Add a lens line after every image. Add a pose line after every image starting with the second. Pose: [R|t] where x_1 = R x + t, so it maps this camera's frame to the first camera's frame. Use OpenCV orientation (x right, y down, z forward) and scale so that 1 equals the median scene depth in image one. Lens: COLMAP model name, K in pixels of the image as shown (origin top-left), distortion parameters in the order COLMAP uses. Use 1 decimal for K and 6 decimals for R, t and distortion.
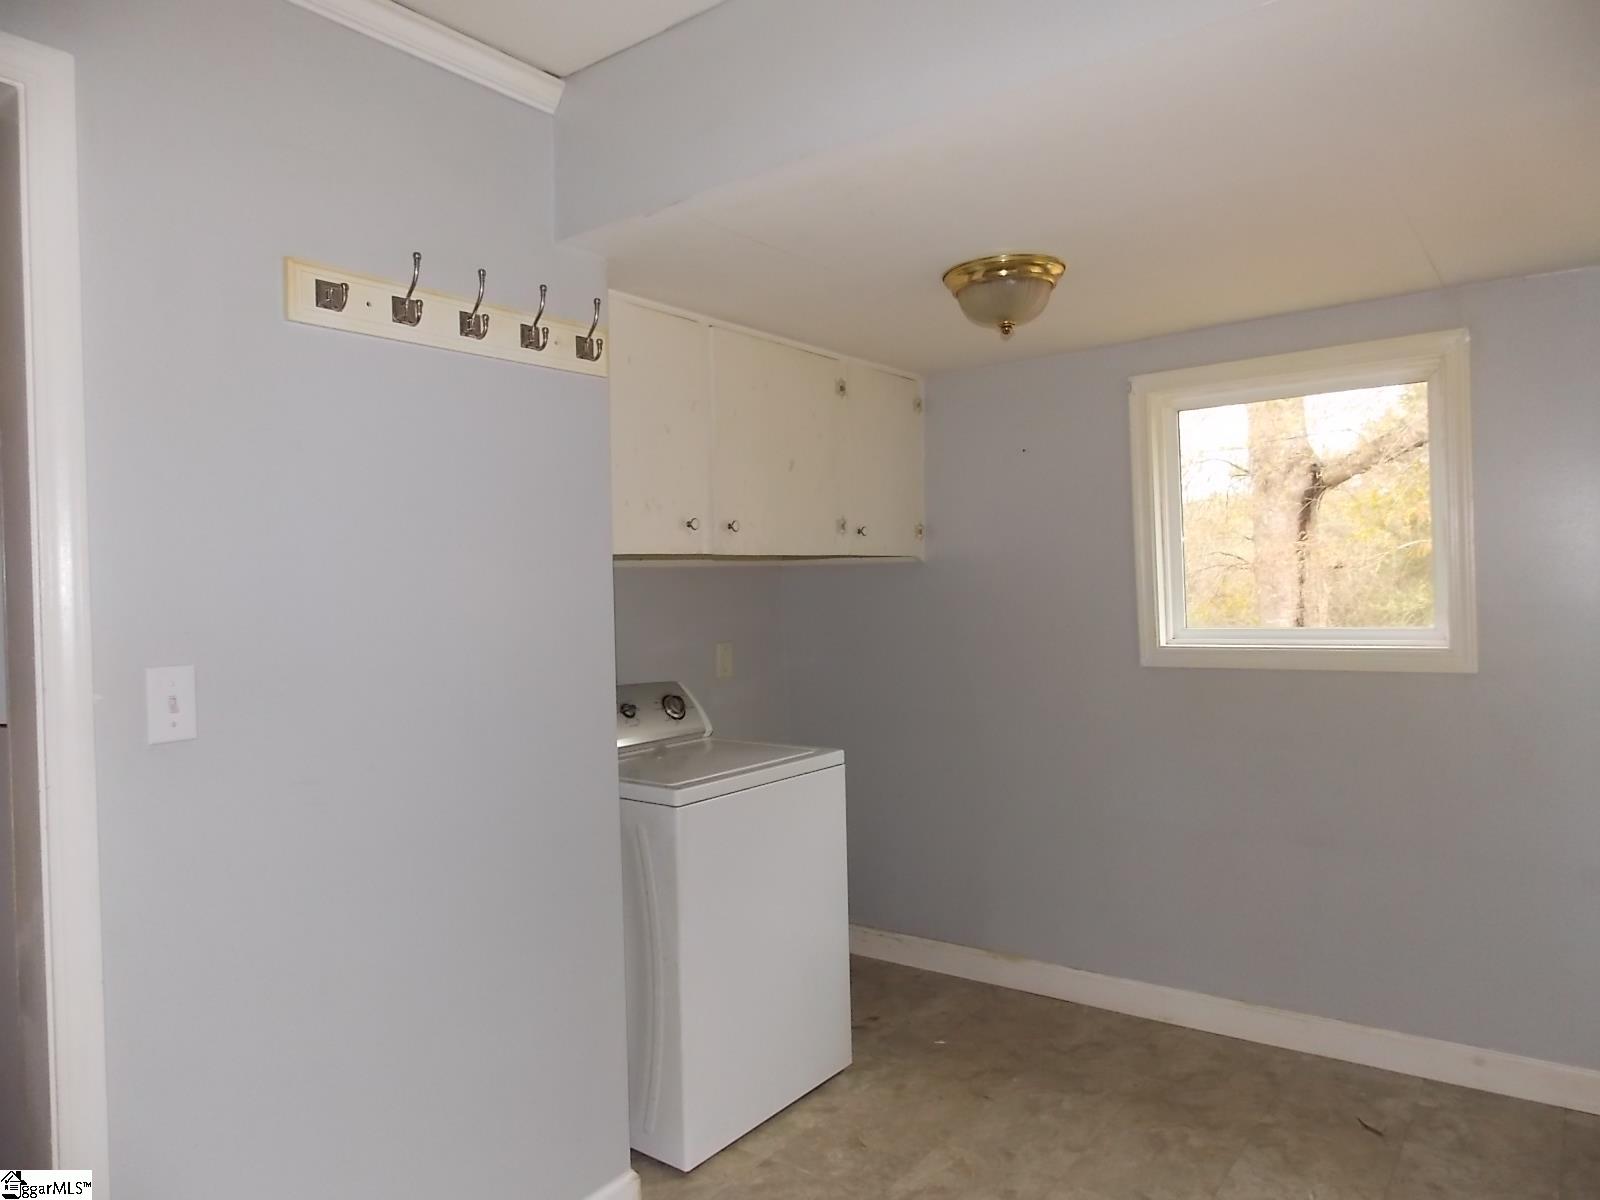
lens RADIAL K [[1059.7, 0, 803.6], [0, 1059.7, 598.3], [0, 0, 1]] dist [0.016212, -0.006293]
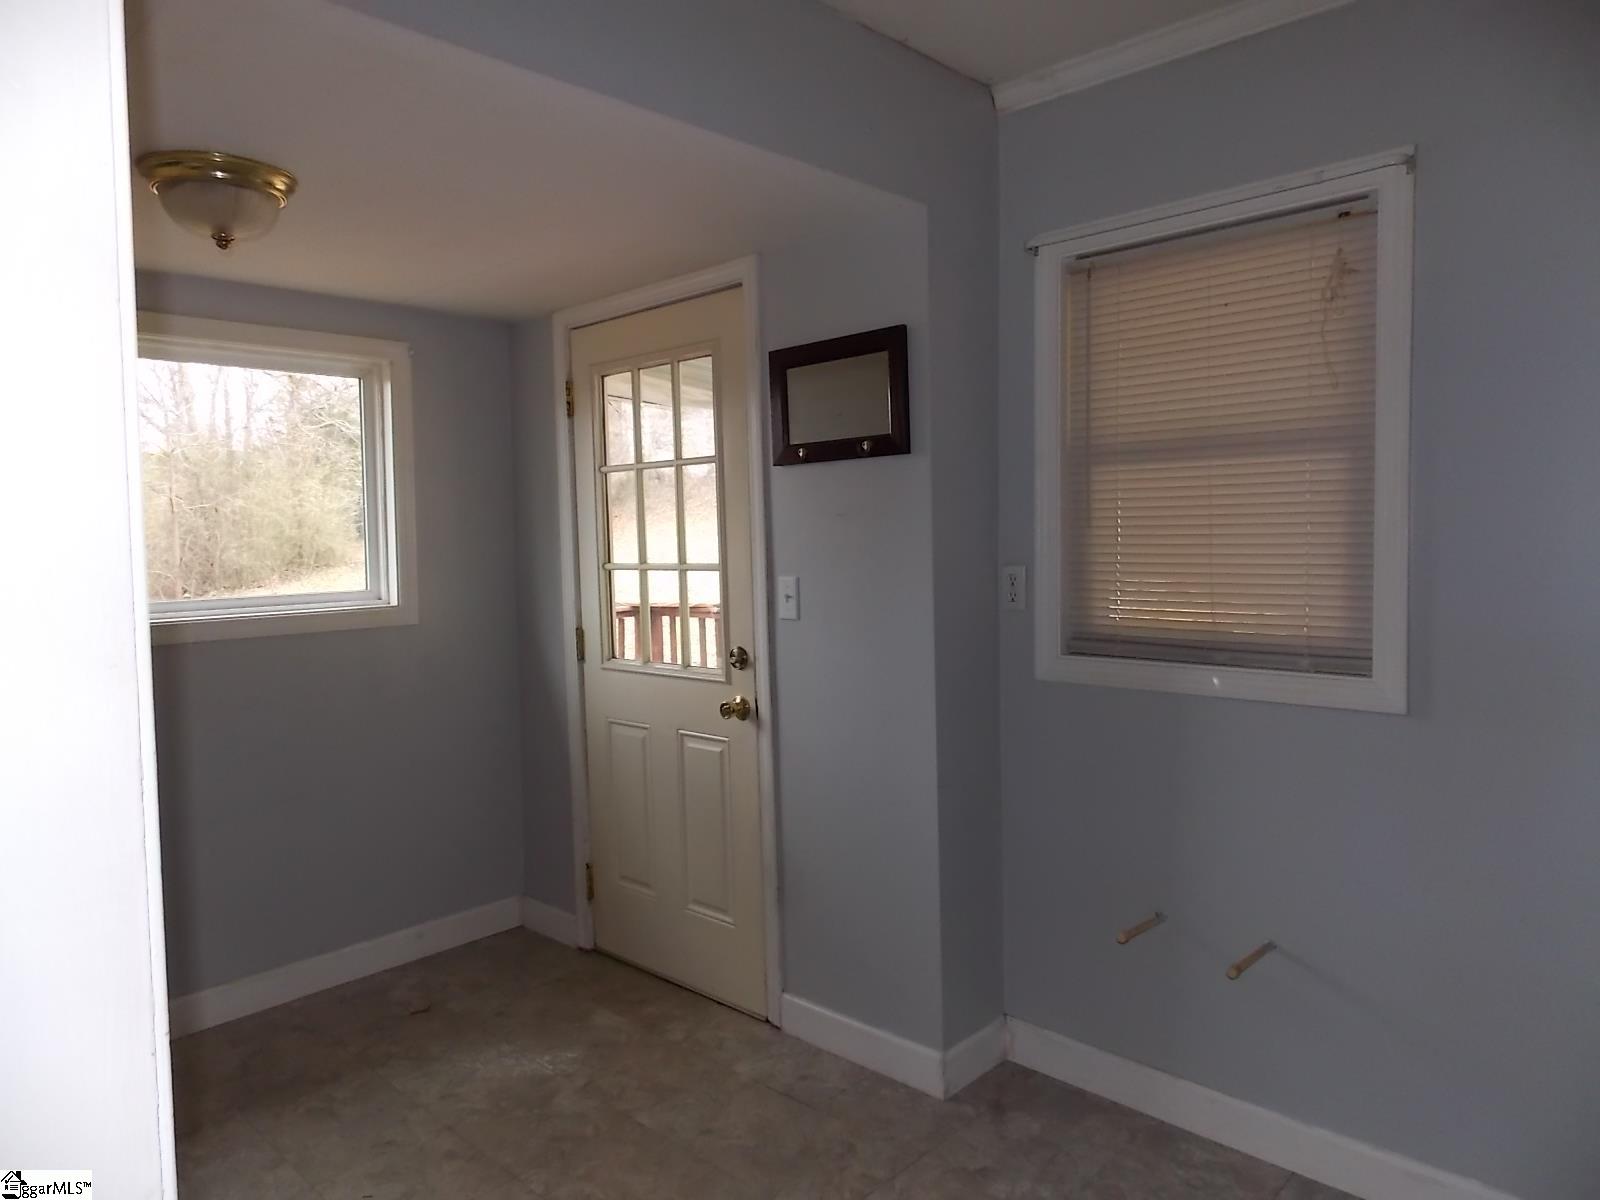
lens RADIAL K [[1059.7, 0, 803.5], [0, 1059.7, 596.6], [0, 0, 1]] dist [0.016212, -0.006293]
pose [[0.131781, -0.030655, 0.990805, -0.536574], [0.025920, 0.999287, 0.027470, 0.015571], [-0.990940, 0.022061, 0.132482, 0.389496]]
